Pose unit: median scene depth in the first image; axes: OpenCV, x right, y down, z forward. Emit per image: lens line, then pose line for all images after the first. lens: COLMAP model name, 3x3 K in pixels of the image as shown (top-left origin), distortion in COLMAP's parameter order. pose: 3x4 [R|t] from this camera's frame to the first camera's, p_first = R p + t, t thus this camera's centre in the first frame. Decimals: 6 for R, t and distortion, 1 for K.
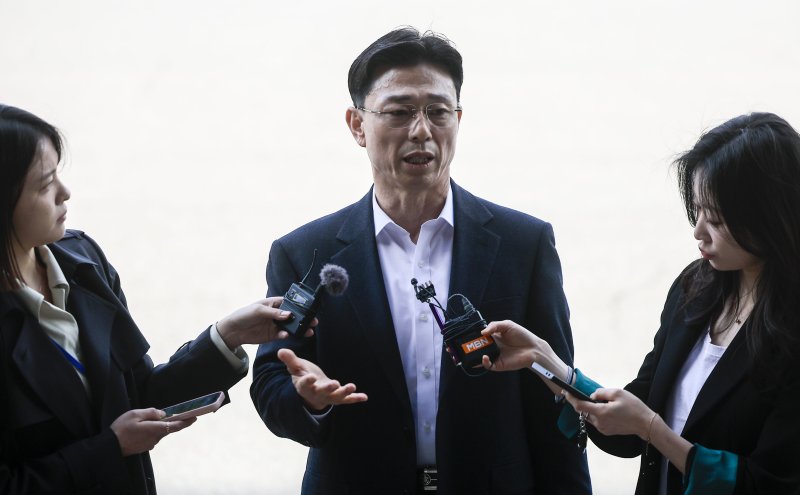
lens RADIAL K [[2671.7, 0, 400.5], [0, 2671.7, 247.6], [0, 0, 1]] dist [-0.167199, 0.000000]
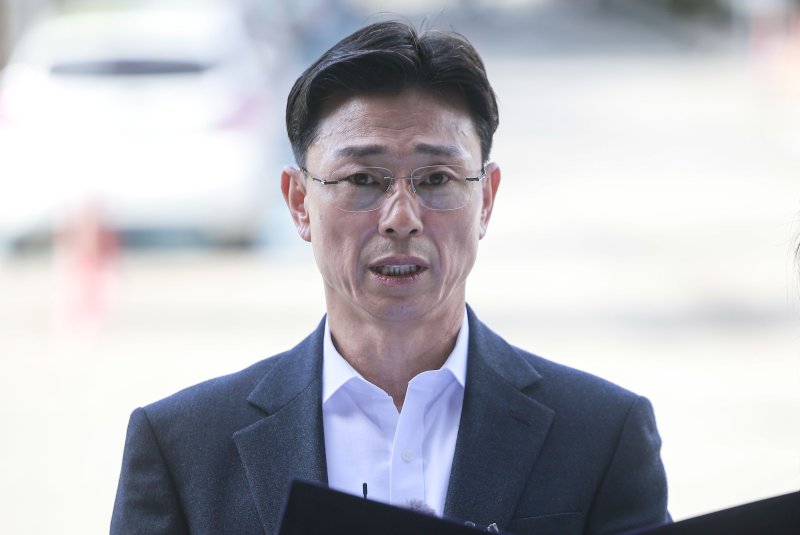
lens RADIAL K [[4210.5, 0, 398.2], [0, 4210.5, 267.4], [0, 0, 1]] dist [0.439703, 0.000000]
pose [[0.999819, 0.019034, 0.000290, 0.005720], [-0.019018, 0.999396, -0.029091, -0.008427], [-0.000843, 0.029080, 0.999577, 0.151956]]
